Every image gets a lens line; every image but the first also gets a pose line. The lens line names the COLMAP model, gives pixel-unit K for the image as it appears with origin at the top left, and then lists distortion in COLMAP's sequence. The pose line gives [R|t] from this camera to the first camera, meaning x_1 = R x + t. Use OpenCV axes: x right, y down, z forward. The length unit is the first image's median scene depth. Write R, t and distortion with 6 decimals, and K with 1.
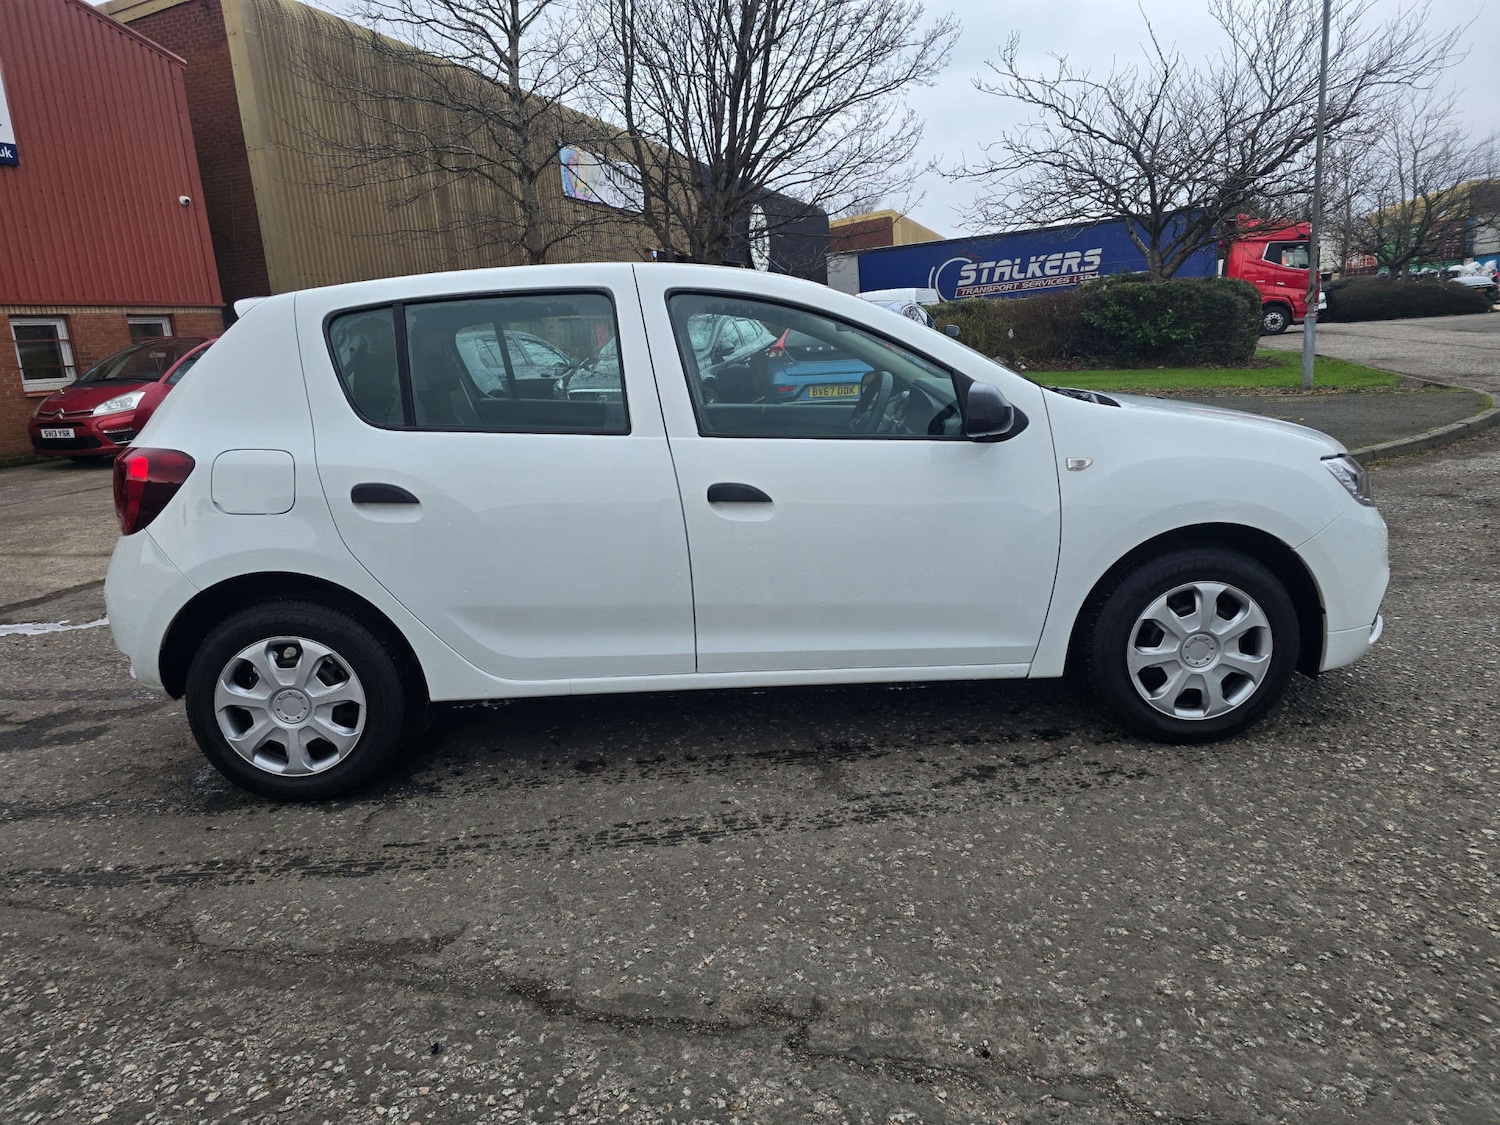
lens RADIAL K [[983.7, 0, 747.1], [0, 983.7, 561.4], [0, 0, 1]] dist [0.065379, -0.052811]
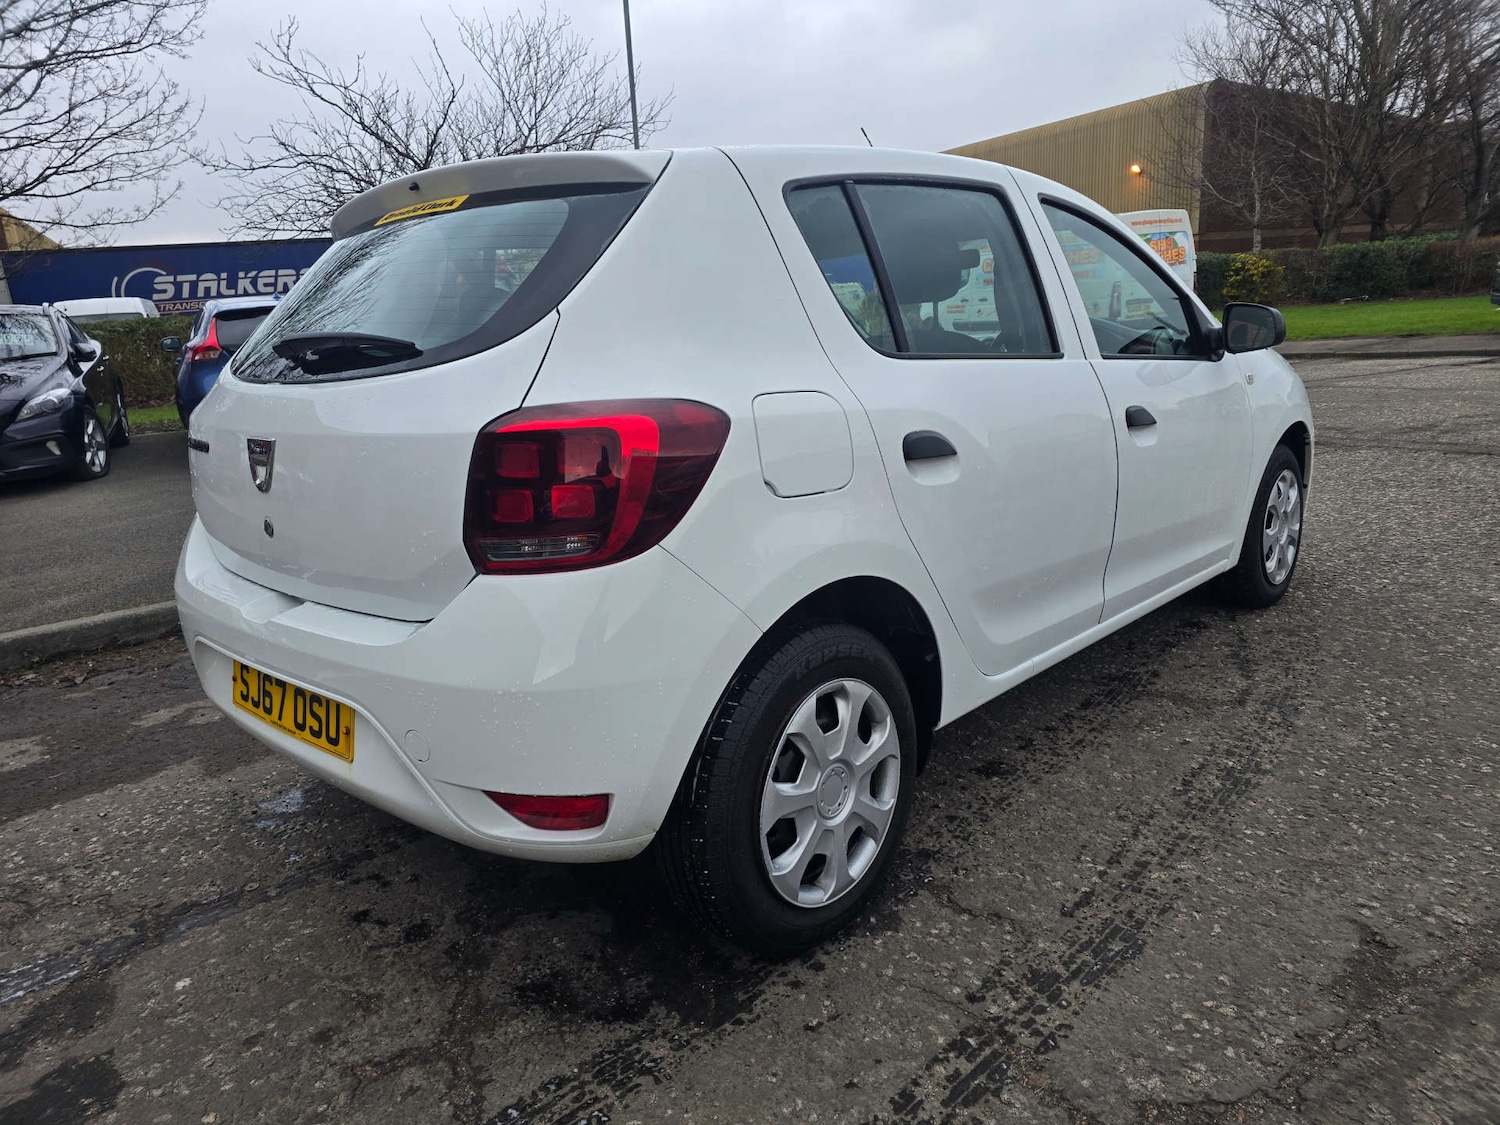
lens RADIAL K [[997.6, 0, 744.6], [0, 997.6, 562.5], [0, 0, 1]] dist [0.055574, -0.045731]
pose [[0.703934, -0.152421, 0.693718, -0.914589], [0.173346, 0.984036, 0.040310, -0.034890], [-0.688788, 0.091878, 0.719117, 0.556983]]
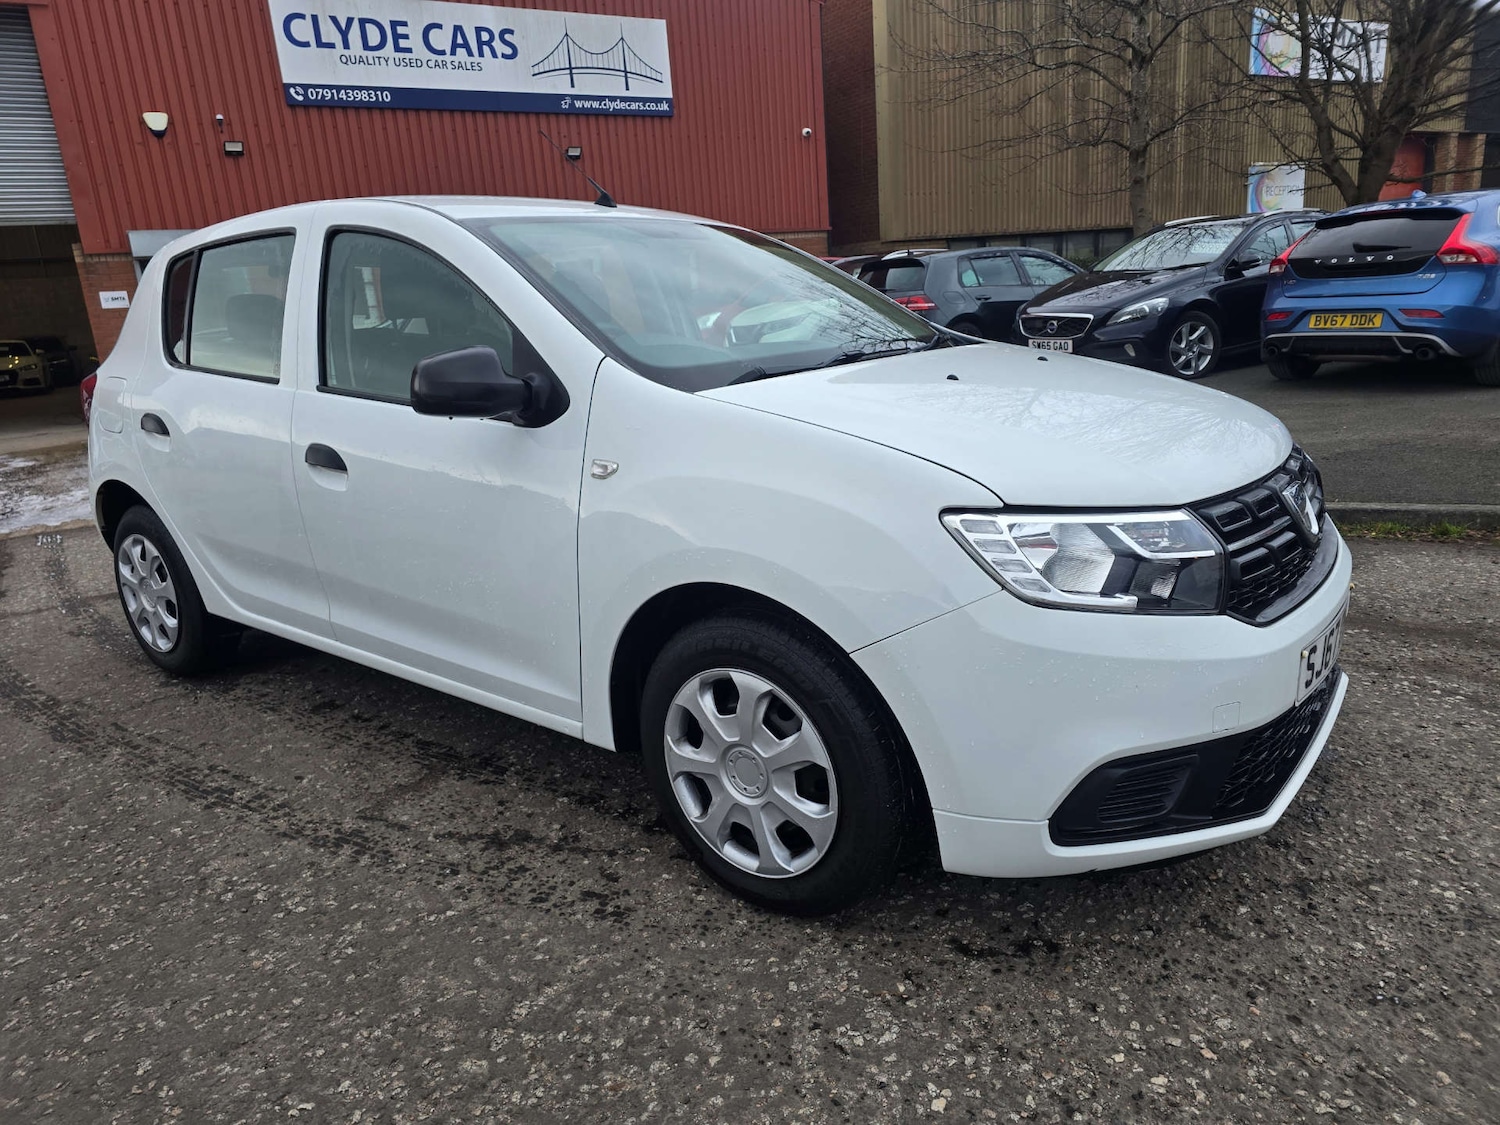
lens RADIAL K [[995.0, 0, 746.1], [0, 995.0, 561.9], [0, 0, 1]] dist [0.060380, -0.049518]
pose [[0.772956, 0.171331, -0.610888, 0.836324], [-0.121262, 0.984993, 0.122820, -0.128980], [0.622763, -0.020857, 0.782132, 0.488550]]
